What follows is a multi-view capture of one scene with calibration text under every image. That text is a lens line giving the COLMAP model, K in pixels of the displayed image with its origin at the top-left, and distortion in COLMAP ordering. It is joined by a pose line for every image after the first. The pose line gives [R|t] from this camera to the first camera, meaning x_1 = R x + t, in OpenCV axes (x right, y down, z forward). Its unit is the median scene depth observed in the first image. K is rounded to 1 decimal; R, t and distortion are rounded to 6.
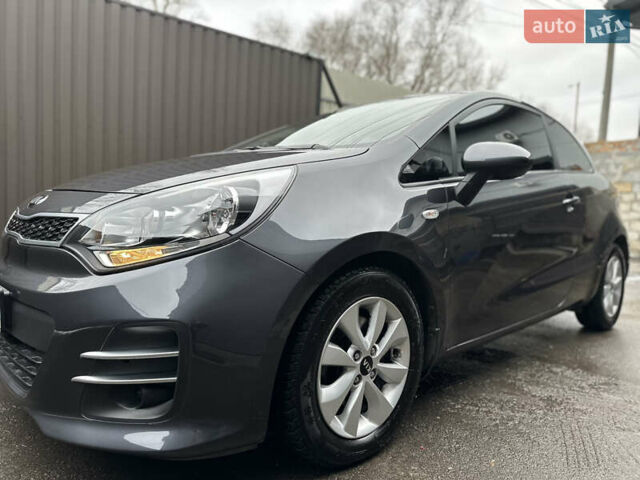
lens RADIAL K [[444.5, 0, 322.1], [0, 444.5, 236.1], [0, 0, 1]] dist [0.068496, -0.076391]
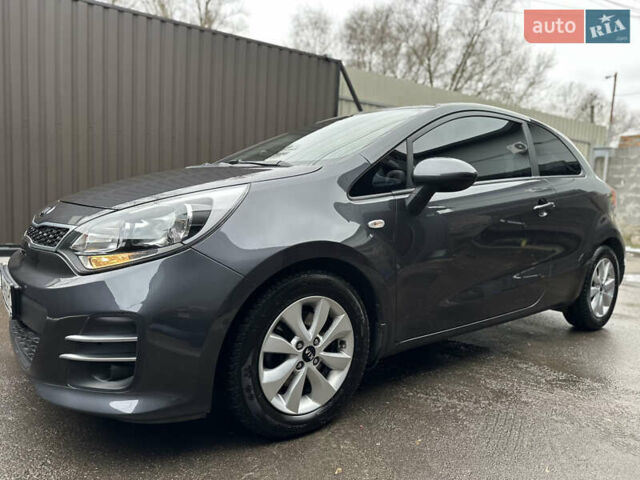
lens RADIAL K [[444.5, 0, 322.1], [0, 444.5, 236.1], [0, 0, 1]] dist [0.068496, -0.076391]
pose [[0.996203, 0.011061, -0.086351, 0.217100], [-0.009460, 0.999776, 0.018932, -0.040445], [0.086541, -0.018043, 0.996085, -0.151532]]
